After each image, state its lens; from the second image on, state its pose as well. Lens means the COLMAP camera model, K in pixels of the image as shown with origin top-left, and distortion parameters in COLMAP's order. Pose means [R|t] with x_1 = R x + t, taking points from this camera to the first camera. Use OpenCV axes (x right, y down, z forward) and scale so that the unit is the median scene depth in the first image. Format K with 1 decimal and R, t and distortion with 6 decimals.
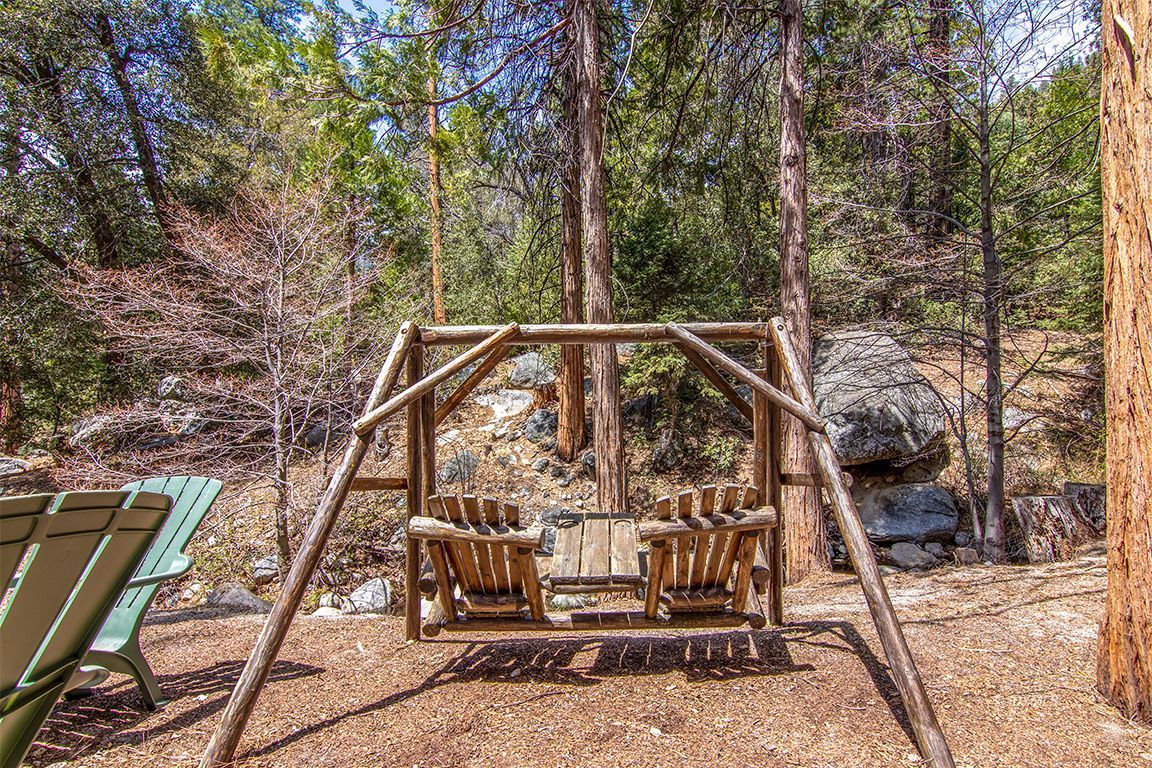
lens RADIAL K [[582.3, 0, 571.9], [0, 582.3, 389.1], [0, 0, 1]] dist [-0.000308, 0.000120]
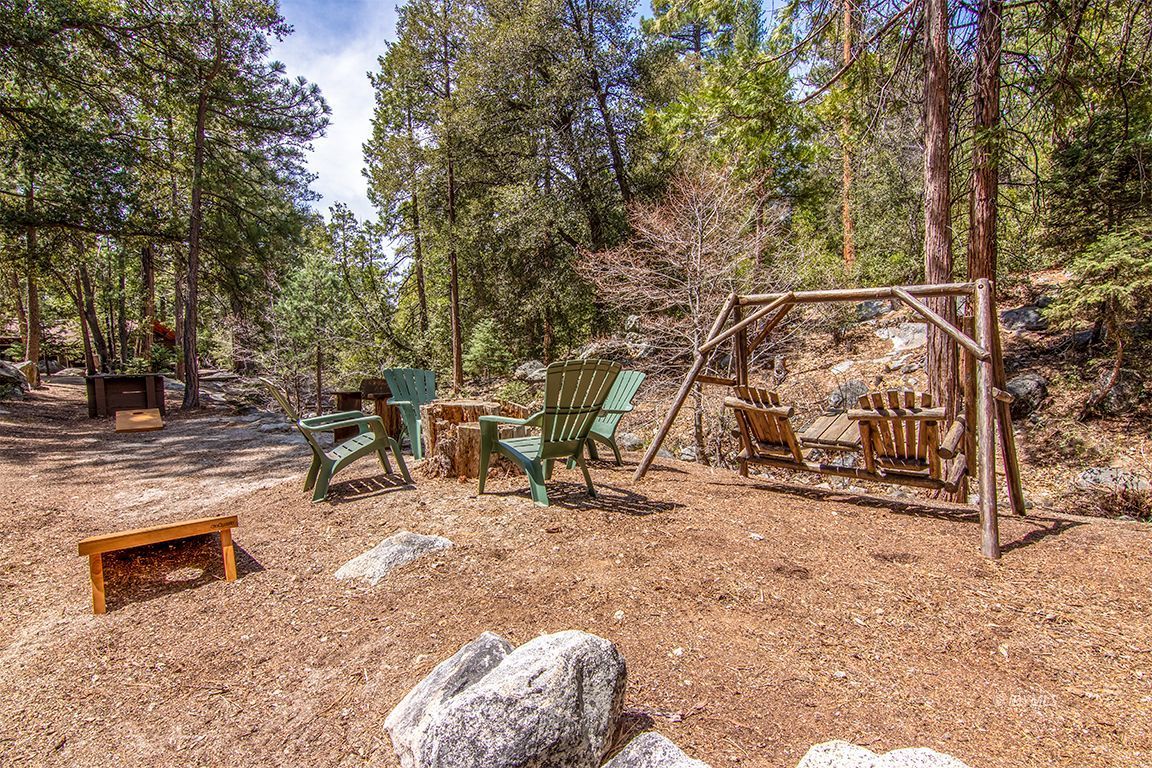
lens RADIAL K [[582.3, 0, 571.9], [0, 582.3, 389.1], [0, 0, 1]] dist [-0.000308, 0.000120]
pose [[0.757433, 0.065740, -0.649595, 0.164111], [0.011004, 0.993492, 0.113373, -0.009020], [0.652820, -0.093021, 0.751780, -0.220738]]
